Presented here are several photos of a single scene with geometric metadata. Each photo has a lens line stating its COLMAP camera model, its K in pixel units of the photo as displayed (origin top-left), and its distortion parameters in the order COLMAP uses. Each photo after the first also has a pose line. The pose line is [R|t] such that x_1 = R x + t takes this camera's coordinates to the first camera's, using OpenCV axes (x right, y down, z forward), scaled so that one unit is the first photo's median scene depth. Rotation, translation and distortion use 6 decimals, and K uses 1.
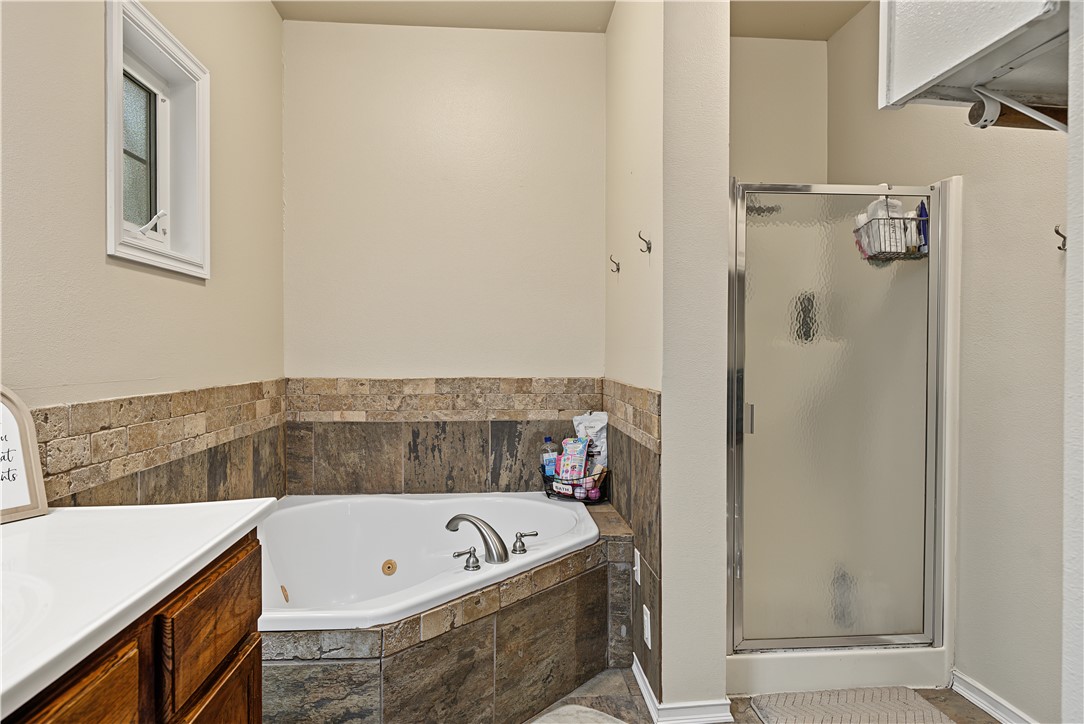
lens RADIAL K [[624.5, 0, 539.3], [0, 624.5, 360.7], [0, 0, 1]] dist [0.000113, -0.000832]
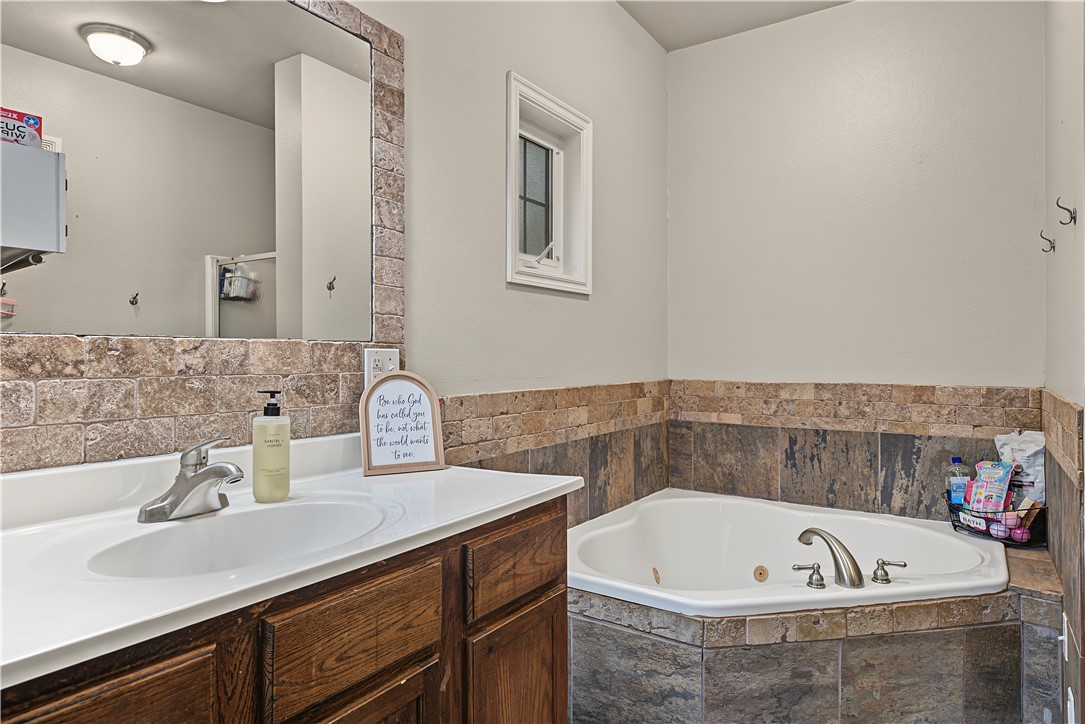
lens RADIAL K [[625.1, 0, 536.9], [0, 625.1, 357.9], [0, 0, 1]] dist [0.000113, -0.000832]
pose [[0.788896, 0.000398, -0.614527, 0.127636], [-0.006701, 0.999946, -0.007954, 0.000256], [0.614490, 0.010392, 0.788856, -0.001331]]
